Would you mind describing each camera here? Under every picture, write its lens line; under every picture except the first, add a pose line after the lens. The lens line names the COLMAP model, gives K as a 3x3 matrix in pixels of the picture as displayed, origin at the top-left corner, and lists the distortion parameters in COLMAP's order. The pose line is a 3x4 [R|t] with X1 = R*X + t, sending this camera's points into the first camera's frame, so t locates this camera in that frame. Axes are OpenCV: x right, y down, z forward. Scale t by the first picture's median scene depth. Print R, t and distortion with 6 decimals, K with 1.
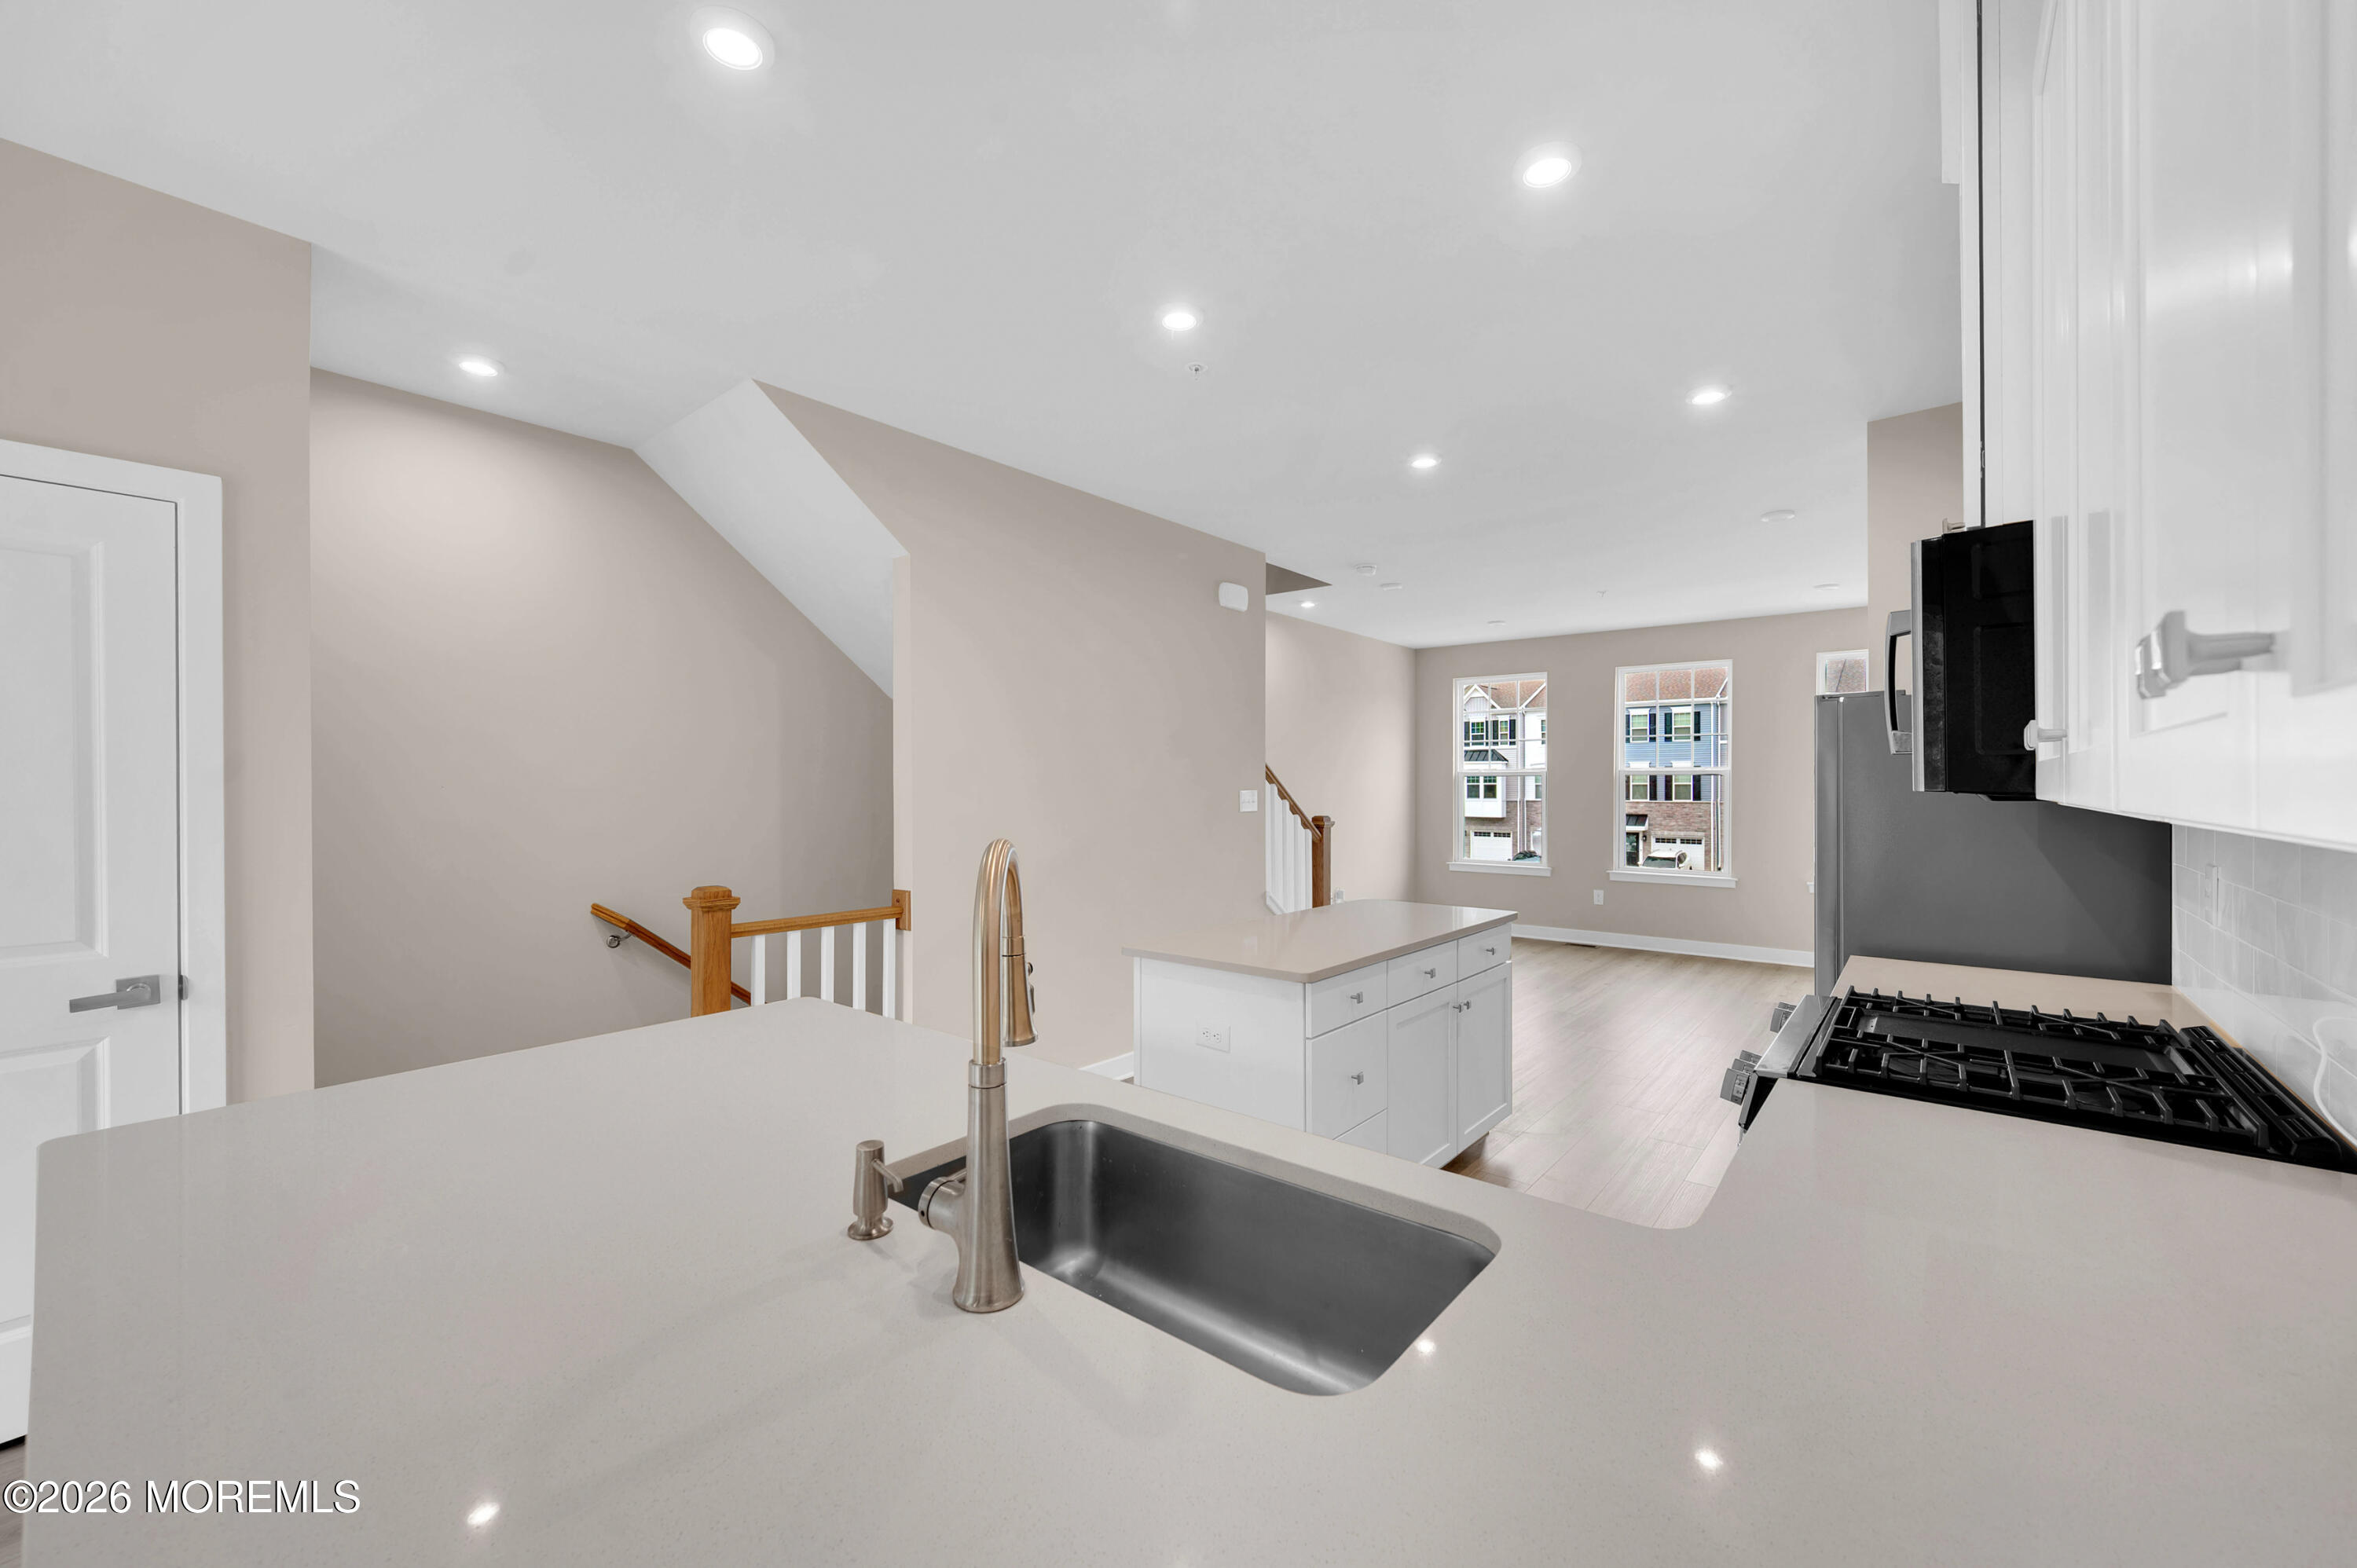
lens RADIAL K [[930.0, 0, 1170.8], [0, 930.0, 780.7], [0, 0, 1]] dist [-0.000128, -0.000140]
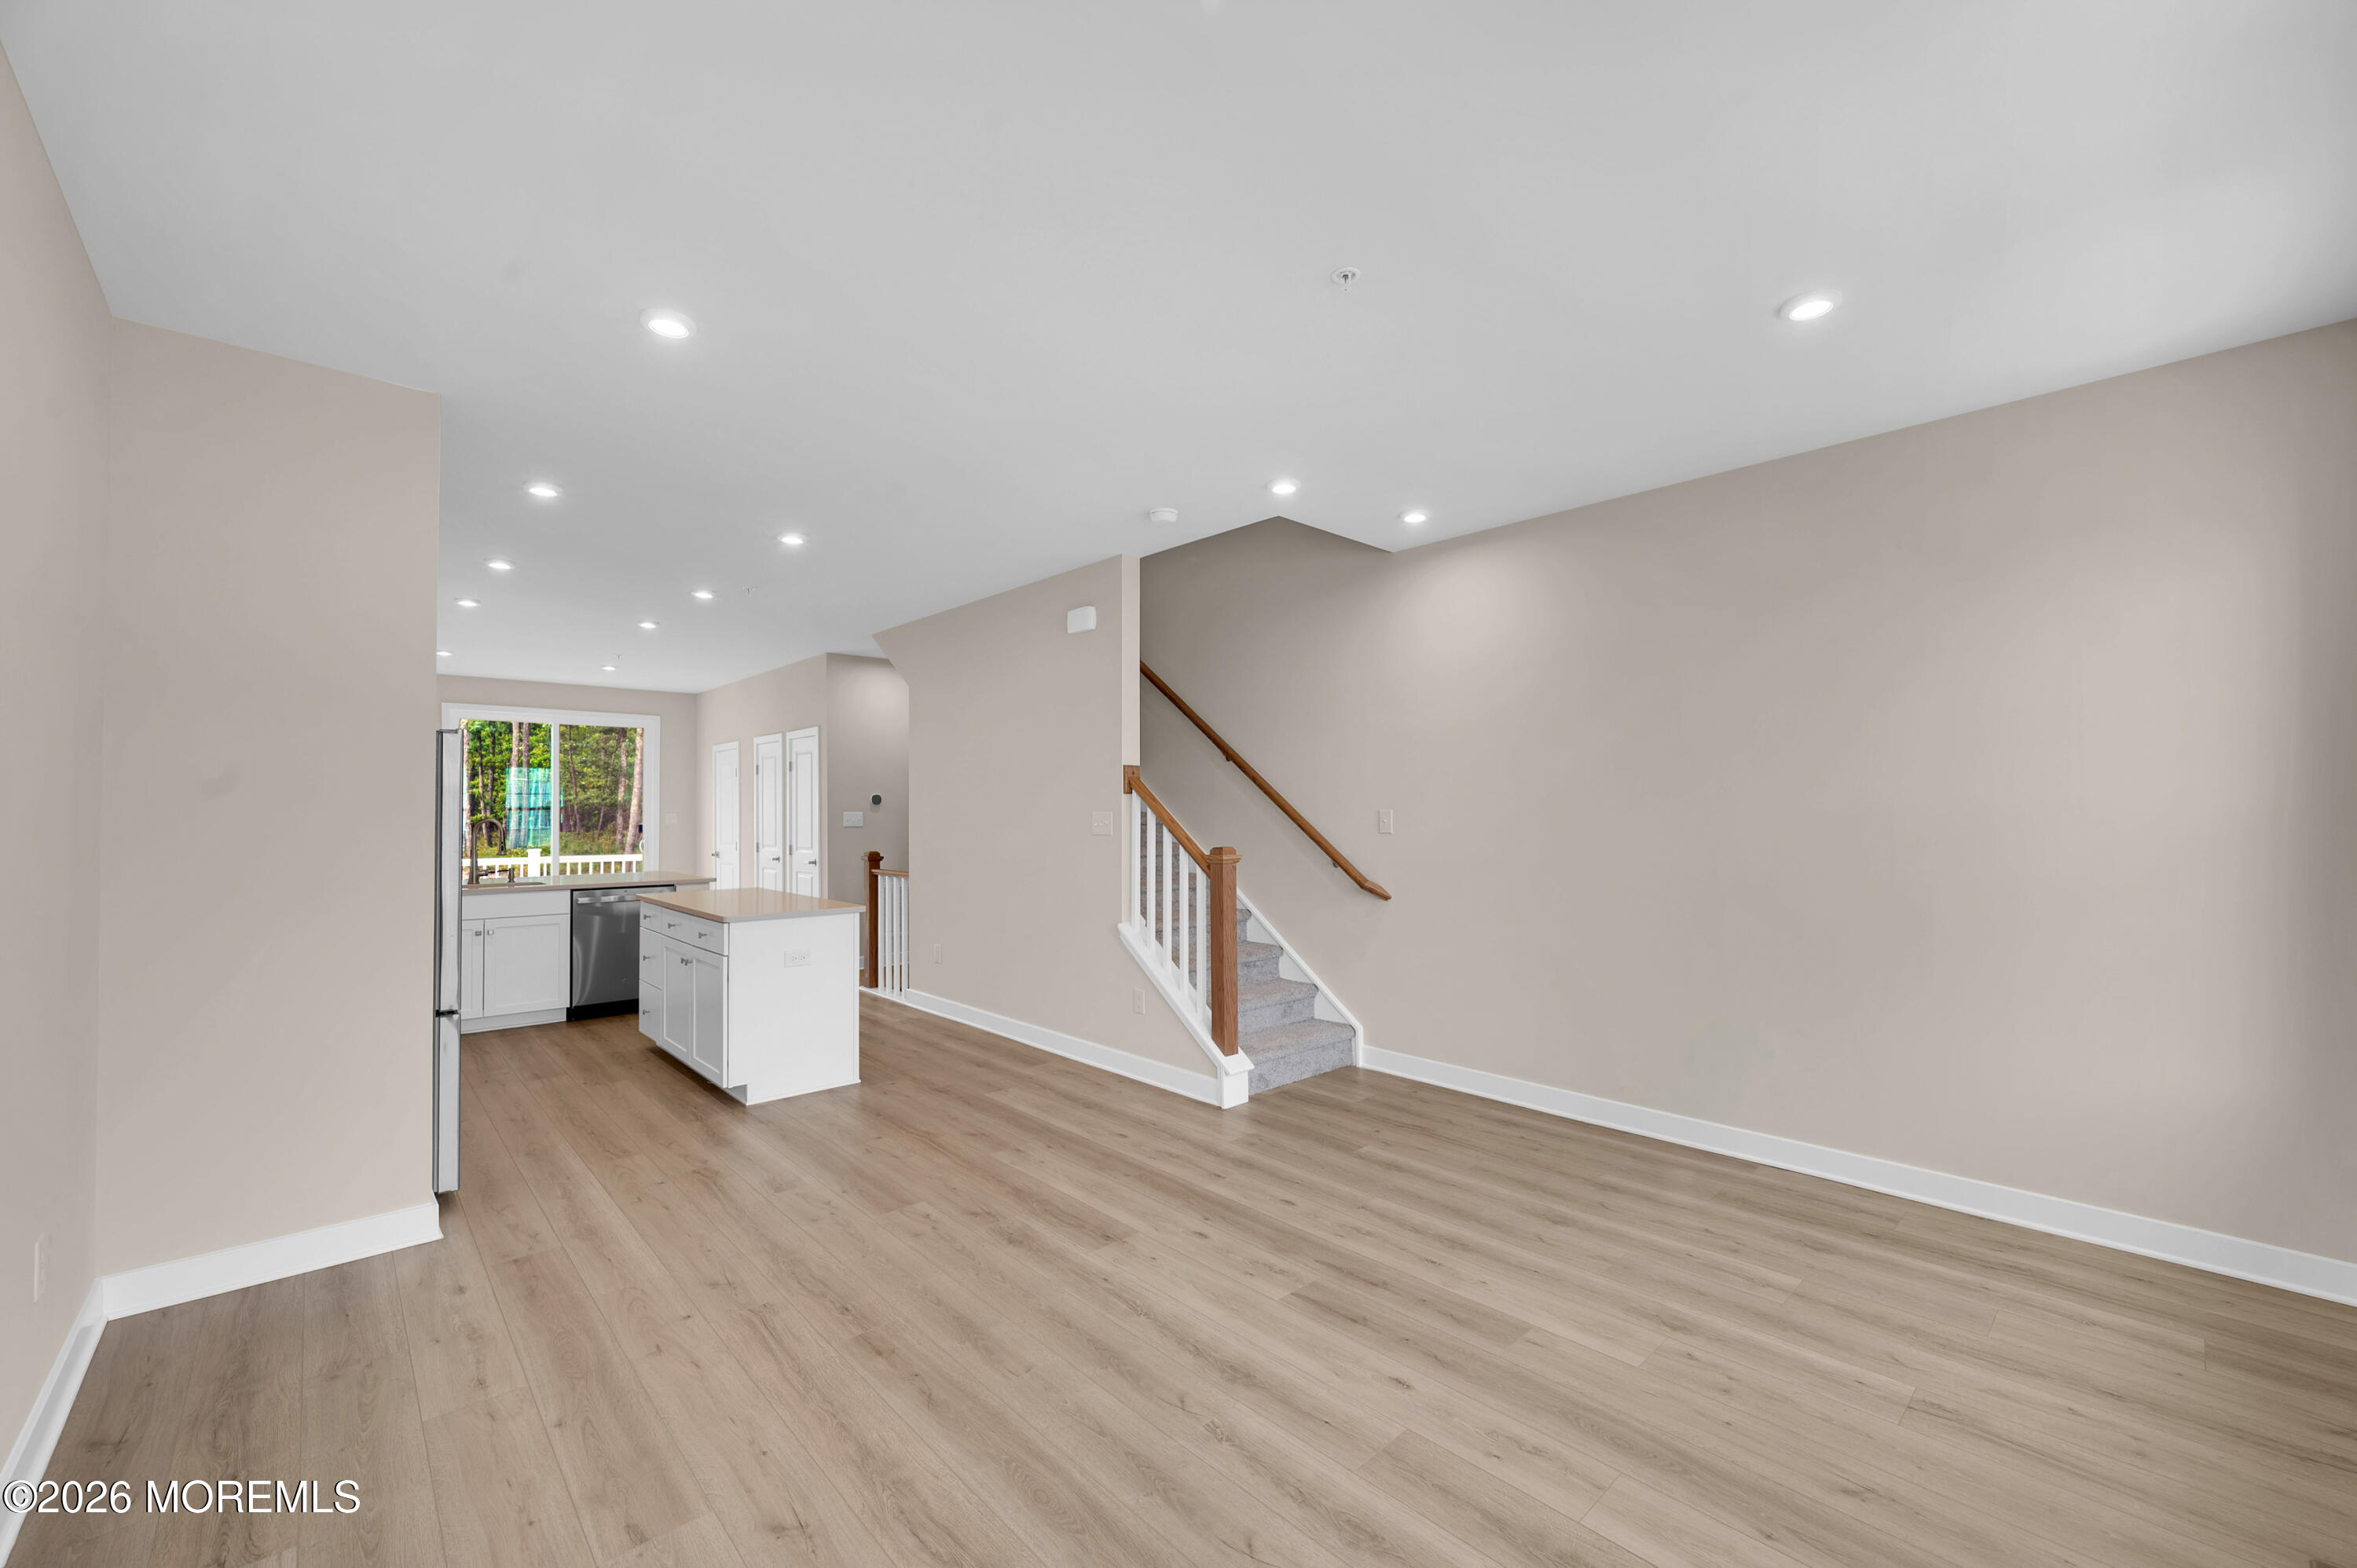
lens RADIAL K [[929.9, 0, 1178.5], [0, 929.9, 784.0], [0, 0, 1]] dist [0.000747, -0.000051]
pose [[-0.127935, -0.027970, -0.991388, 0.795808], [0.007967, 0.999541, -0.029228, 0.007289], [0.991751, -0.011638, -0.127653, 0.916934]]
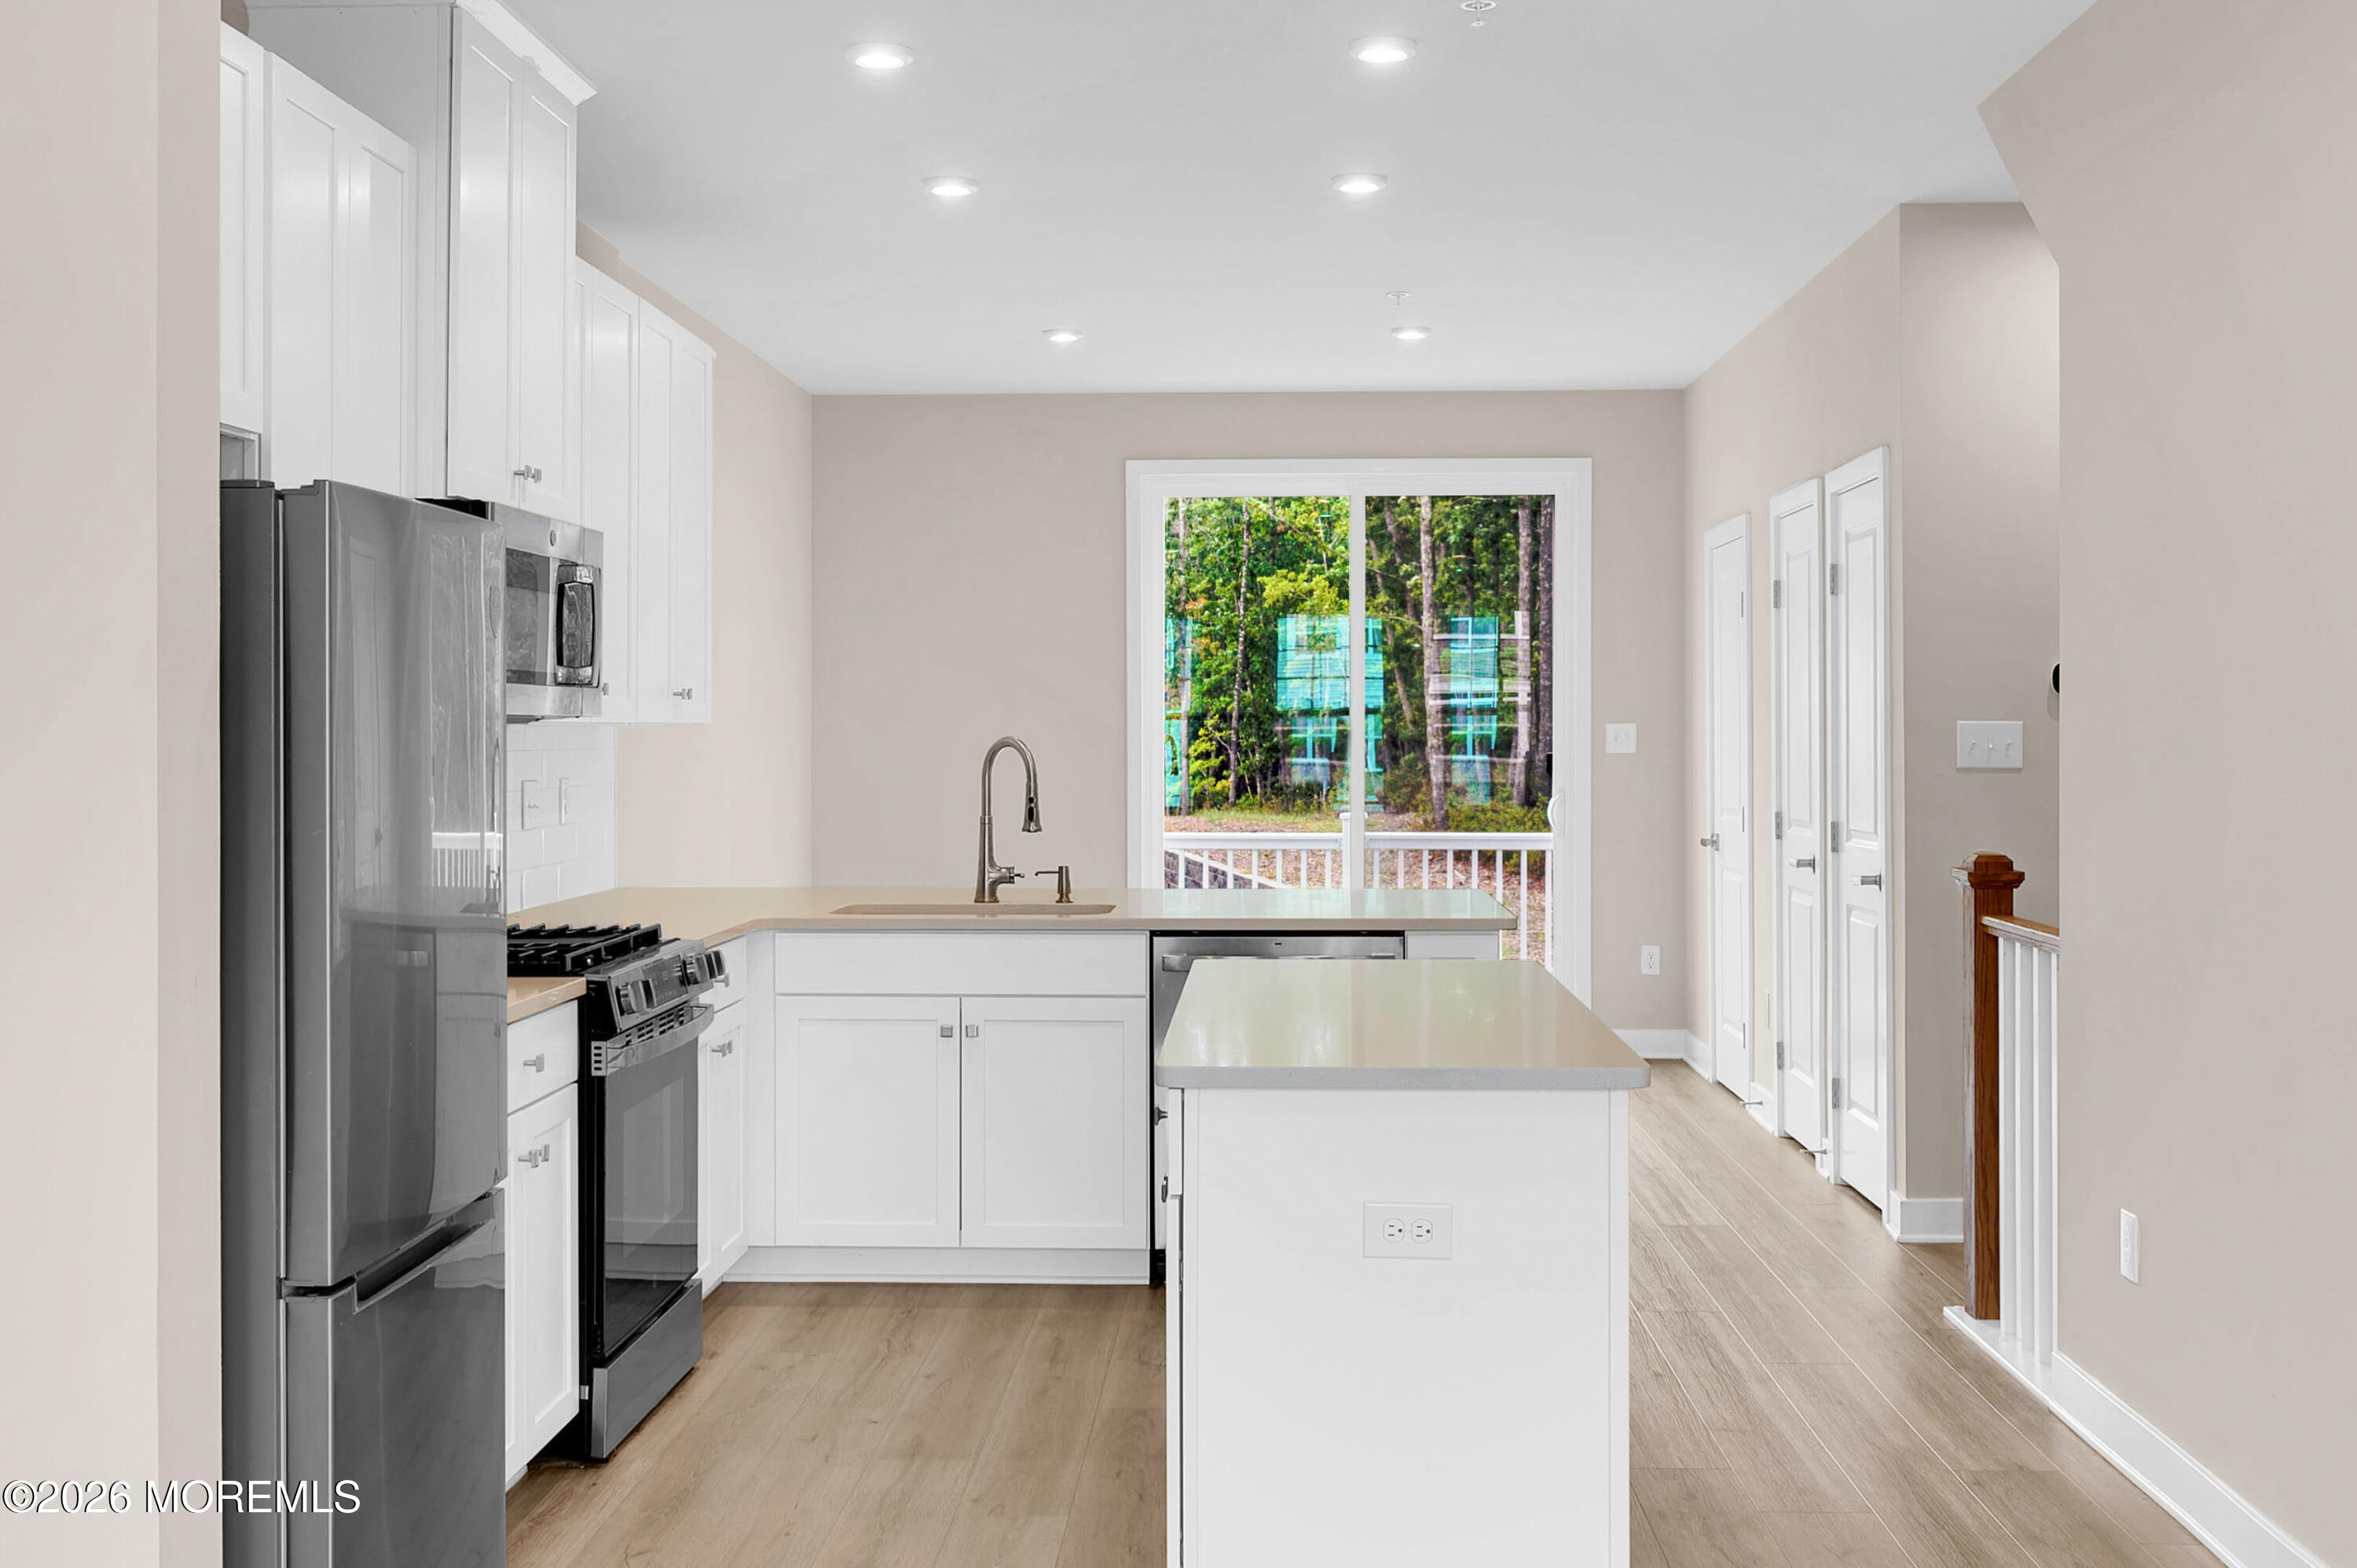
lens RADIAL K [[2575.3, 0, 1185.2], [0, 2575.3, 732.8], [0, 0, 1]] dist [-0.019887, -0.011717]
pose [[-0.786392, 0.004364, -0.617712, 0.526668], [0.006603, 0.999977, -0.001342, 0.009630], [0.617692, -0.005134, -0.786403, 0.942977]]
